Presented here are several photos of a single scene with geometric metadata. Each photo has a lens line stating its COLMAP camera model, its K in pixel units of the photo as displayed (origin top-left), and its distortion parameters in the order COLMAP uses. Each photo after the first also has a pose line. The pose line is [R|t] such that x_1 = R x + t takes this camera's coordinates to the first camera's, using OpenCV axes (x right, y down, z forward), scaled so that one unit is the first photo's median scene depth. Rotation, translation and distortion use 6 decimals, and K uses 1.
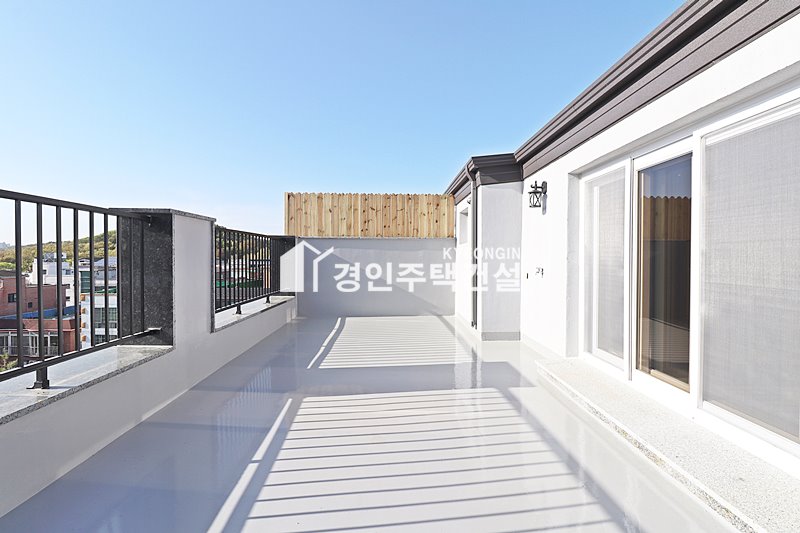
lens RADIAL K [[372.2, 0, 400.2], [0, 372.2, 263.8], [0, 0, 1]] dist [-0.002570, -0.010570]
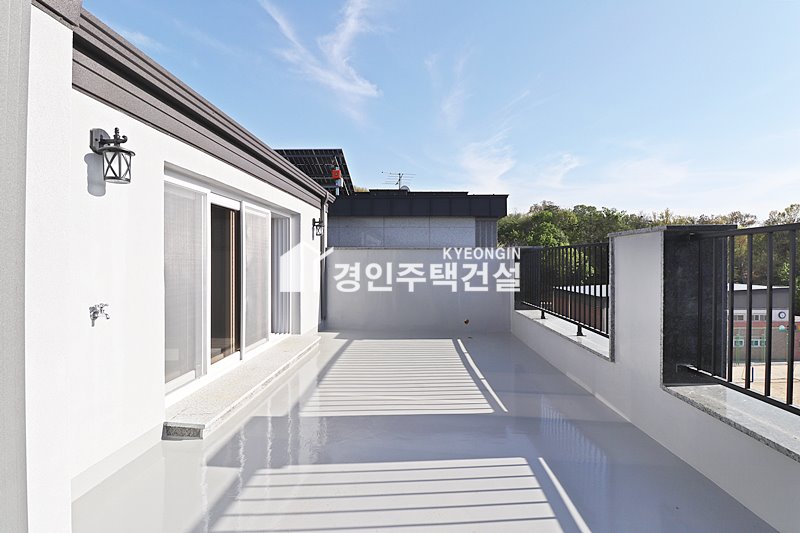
lens RADIAL K [[372.2, 0, 398.2], [0, 372.2, 264.0], [0, 0, 1]] dist [-0.002570, -0.010570]
pose [[-0.997175, -0.003601, 0.075030, -0.073649], [-0.001604, 0.999643, 0.026659, -0.084703], [-0.075100, 0.026463, -0.996825, 2.224556]]
